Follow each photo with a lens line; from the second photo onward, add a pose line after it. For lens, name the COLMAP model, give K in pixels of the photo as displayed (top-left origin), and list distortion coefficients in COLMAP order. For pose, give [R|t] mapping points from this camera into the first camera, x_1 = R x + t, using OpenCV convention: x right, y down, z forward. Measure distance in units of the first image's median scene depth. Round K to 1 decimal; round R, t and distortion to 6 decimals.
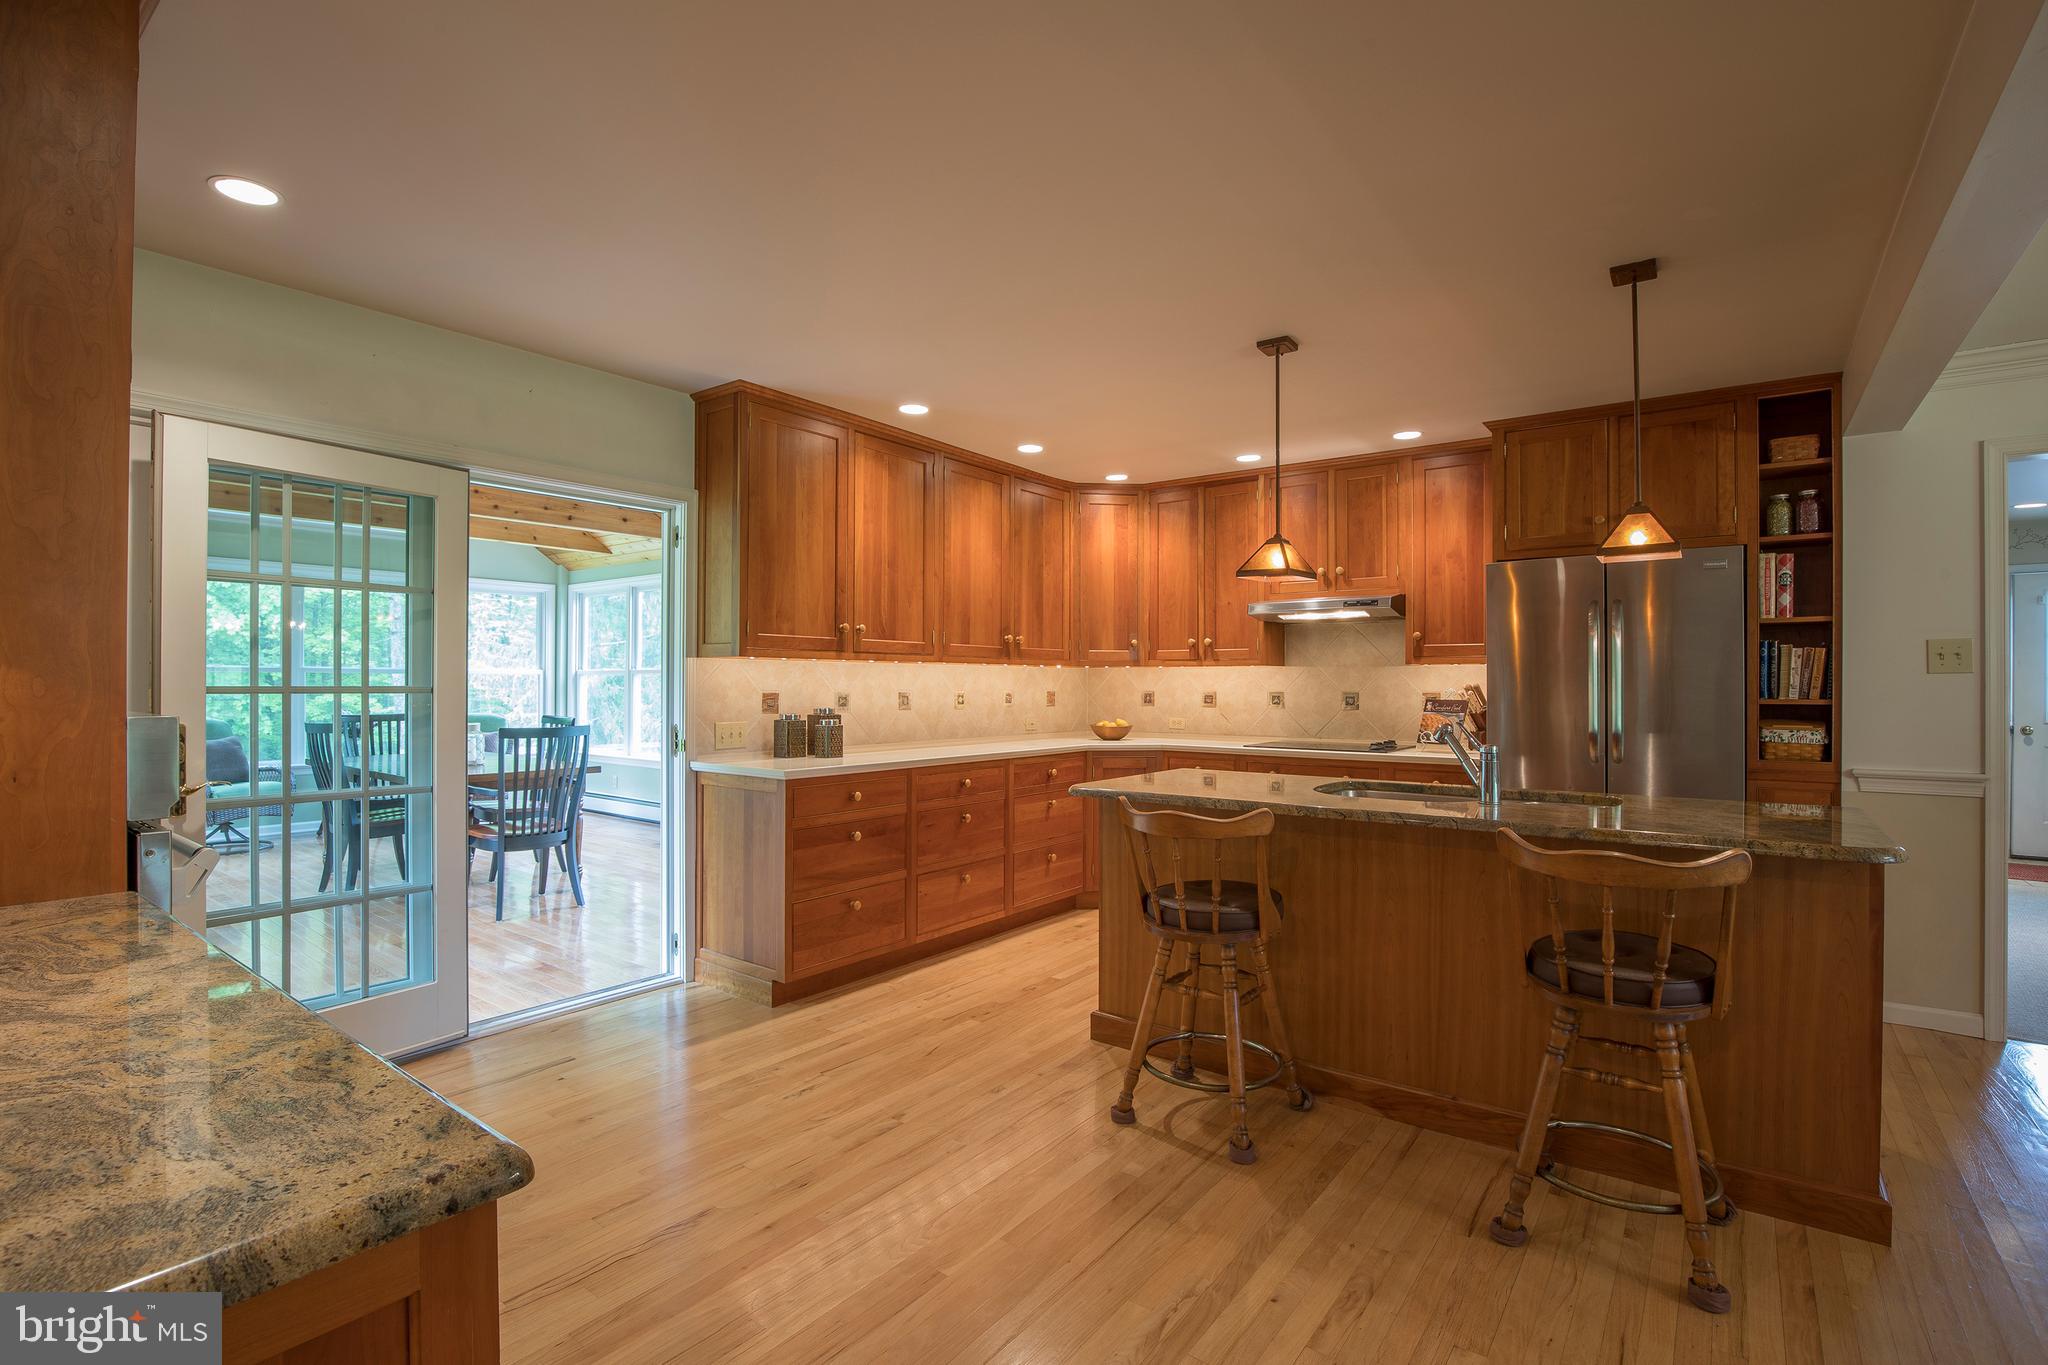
lens RADIAL K [[943.5, 0, 1040.8], [0, 943.5, 684.4], [0, 0, 1]] dist [-0.045739, 0.002661]
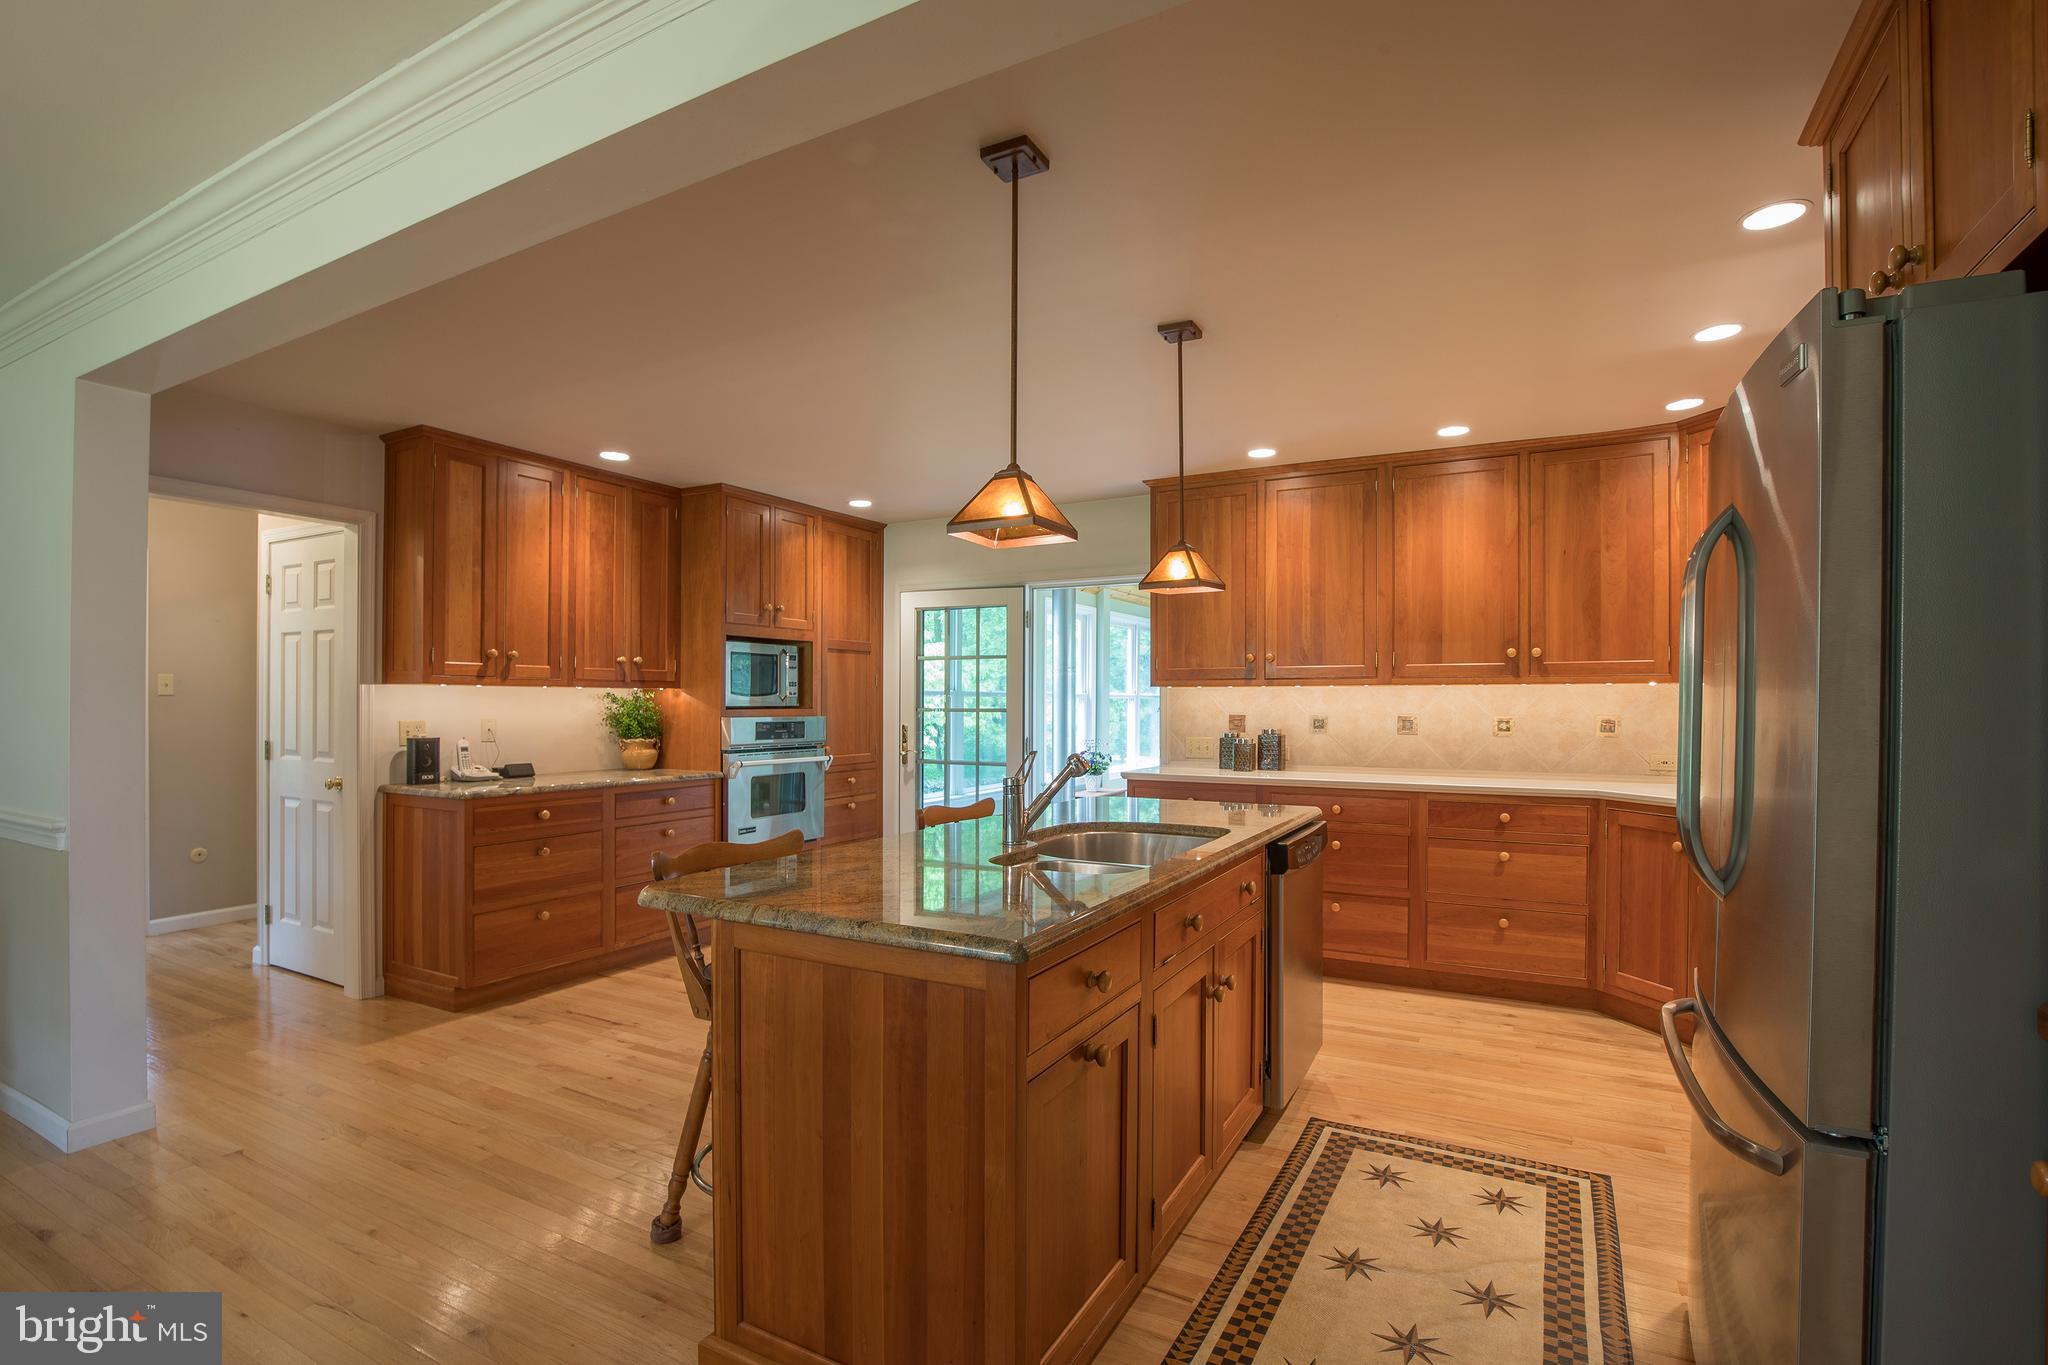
lens RADIAL K [[943.5, 0, 1023.1], [0, 943.5, 702.9], [0, 0, 1]] dist [-0.045739, 0.002661]
pose [[0.134364, -0.003627, -0.990925, 0.853675], [-0.001134, 0.999992, -0.003814, -0.001339], [0.990931, 0.001636, 0.134359, 0.557510]]
